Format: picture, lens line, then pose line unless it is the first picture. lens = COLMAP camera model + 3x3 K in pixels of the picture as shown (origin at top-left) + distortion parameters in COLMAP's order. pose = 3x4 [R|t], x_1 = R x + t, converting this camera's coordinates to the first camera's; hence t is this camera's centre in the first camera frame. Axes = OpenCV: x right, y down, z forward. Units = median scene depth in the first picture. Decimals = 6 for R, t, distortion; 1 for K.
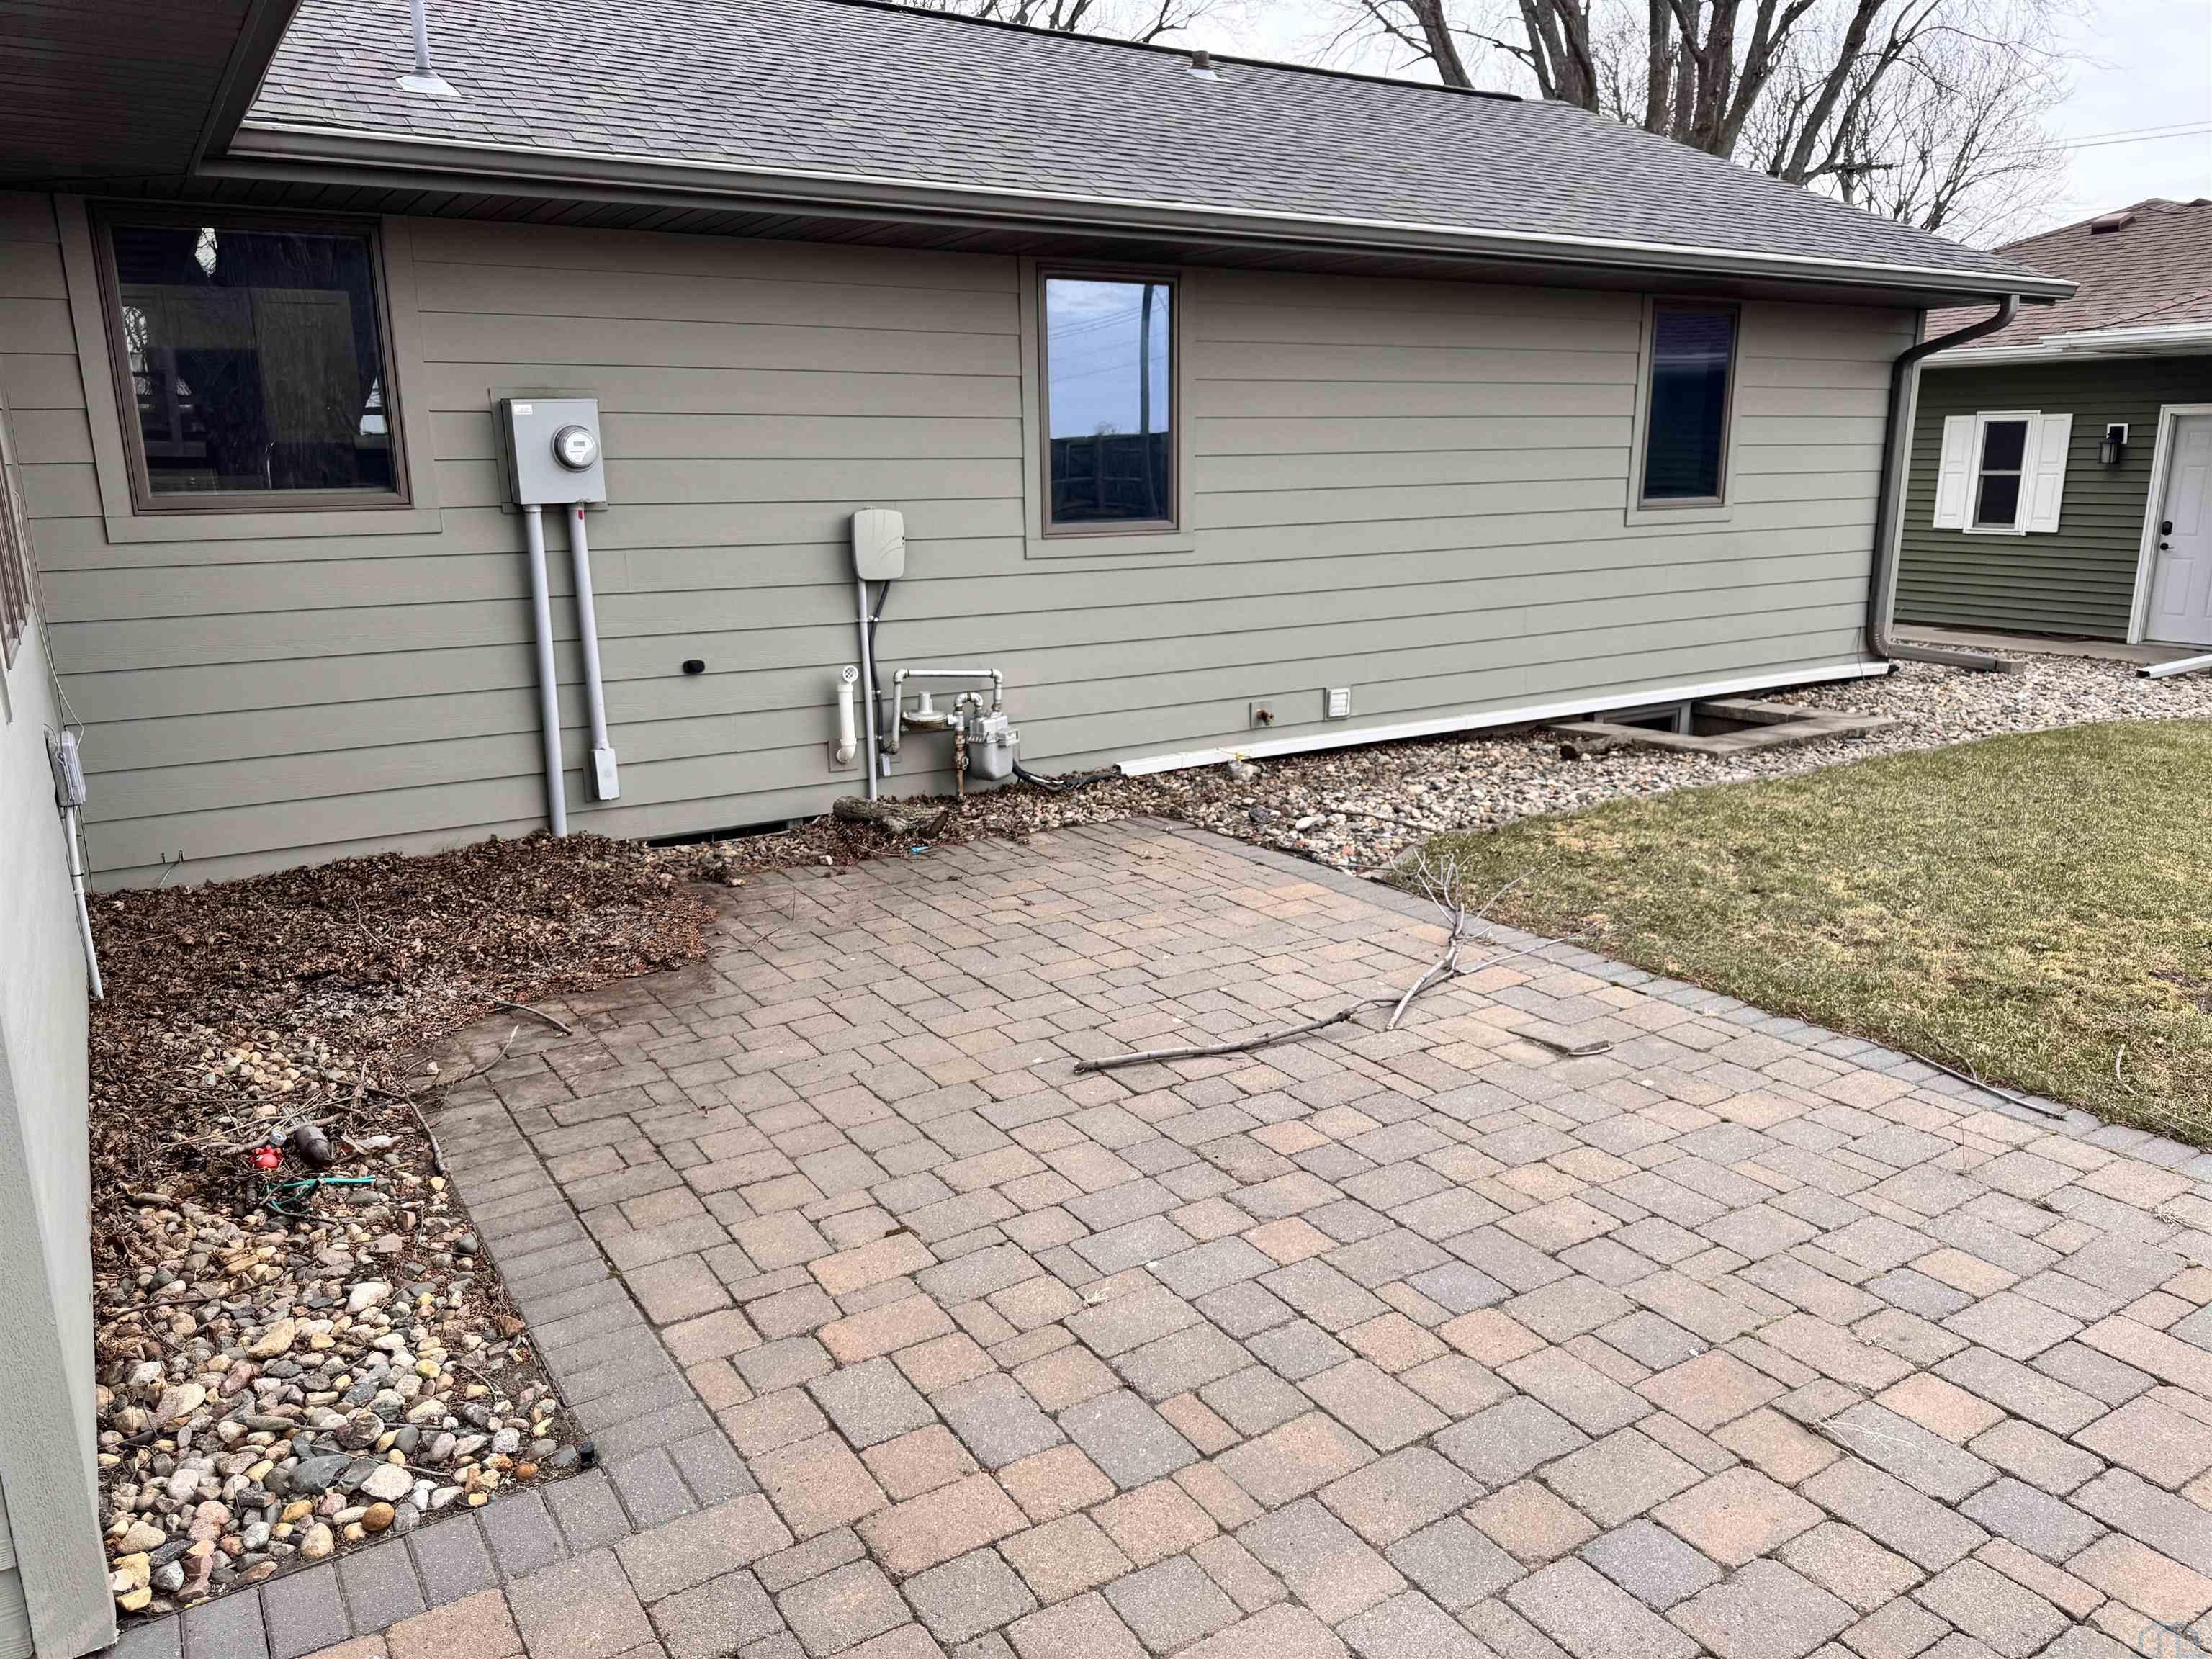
lens RADIAL K [[1536.2, 0, 1114.5], [0, 1536.2, 828.4], [0, 0, 1]] dist [0.131024, -0.204054]
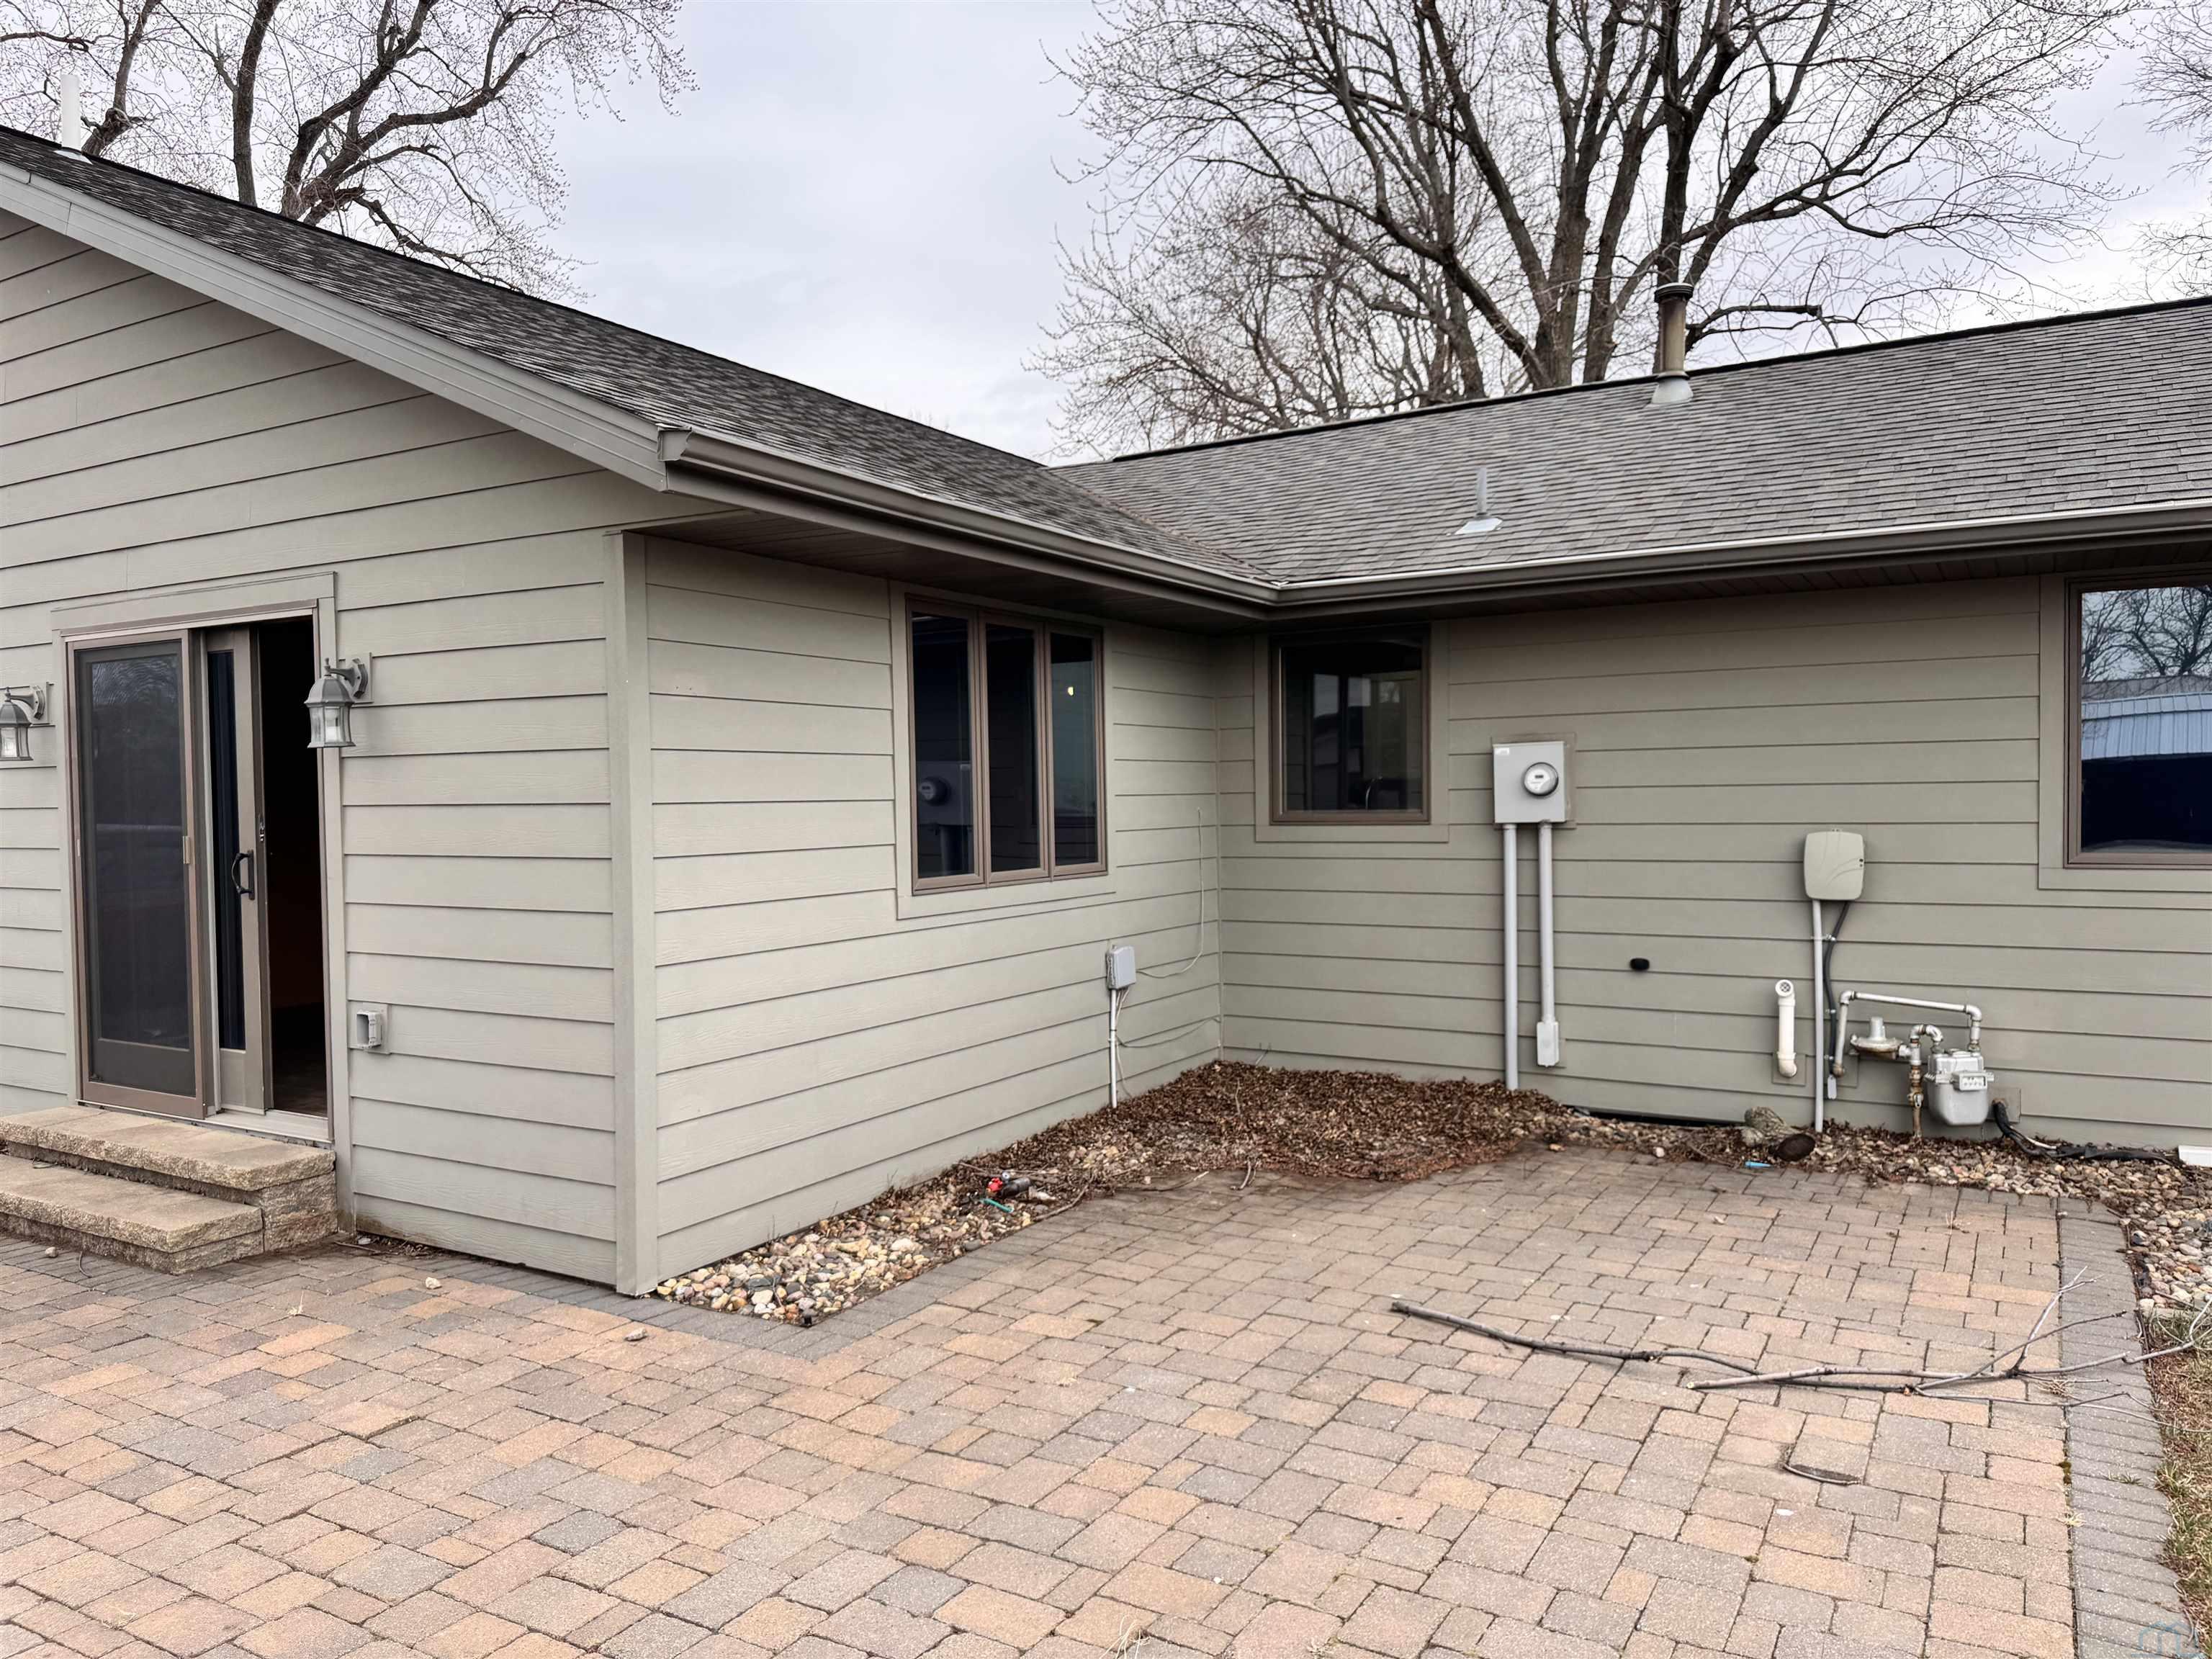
lens RADIAL K [[1536.2, 0, 1114.5], [0, 1536.2, 828.4], [0, 0, 1]] dist [0.131024, -0.204054]
pose [[0.462839, 0.023201, -0.886138, 0.657482], [-0.195891, 0.977620, -0.076720, -0.046057], [0.864527, 0.209095, 0.457026, 0.153968]]
